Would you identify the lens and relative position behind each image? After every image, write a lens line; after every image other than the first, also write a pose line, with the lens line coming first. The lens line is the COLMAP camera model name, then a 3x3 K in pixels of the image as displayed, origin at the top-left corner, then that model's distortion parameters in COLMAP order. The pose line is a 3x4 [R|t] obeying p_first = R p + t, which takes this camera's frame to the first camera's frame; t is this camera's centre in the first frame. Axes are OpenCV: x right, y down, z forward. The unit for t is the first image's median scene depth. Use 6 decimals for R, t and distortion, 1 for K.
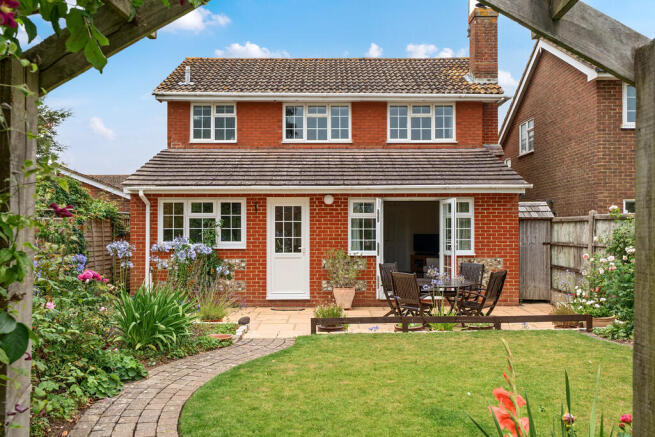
lens RADIAL K [[535.2, 0, 328.5], [0, 535.2, 218.5], [0, 0, 1]] dist [0.003394, 0.003501]
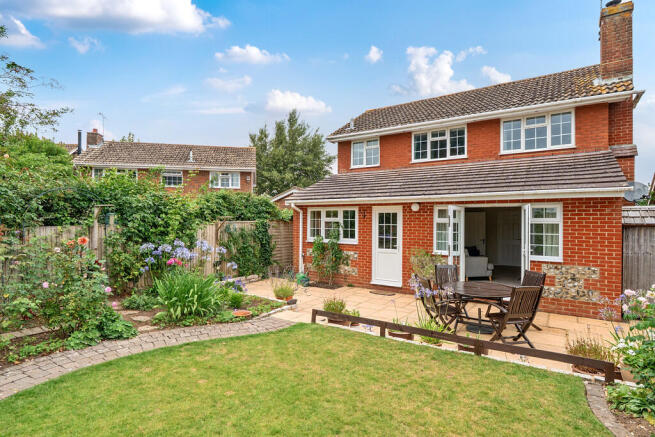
lens RADIAL K [[341.7, 0, 327.2], [0, 341.7, 216.0], [0, 0, 1]] dist [-0.007603, 0.000559]
pose [[0.814817, -0.000824, -0.579717, 0.282550], [0.001547, 0.999999, 0.000753, -0.016110], [0.579716, -0.001511, 0.814817, 0.249150]]
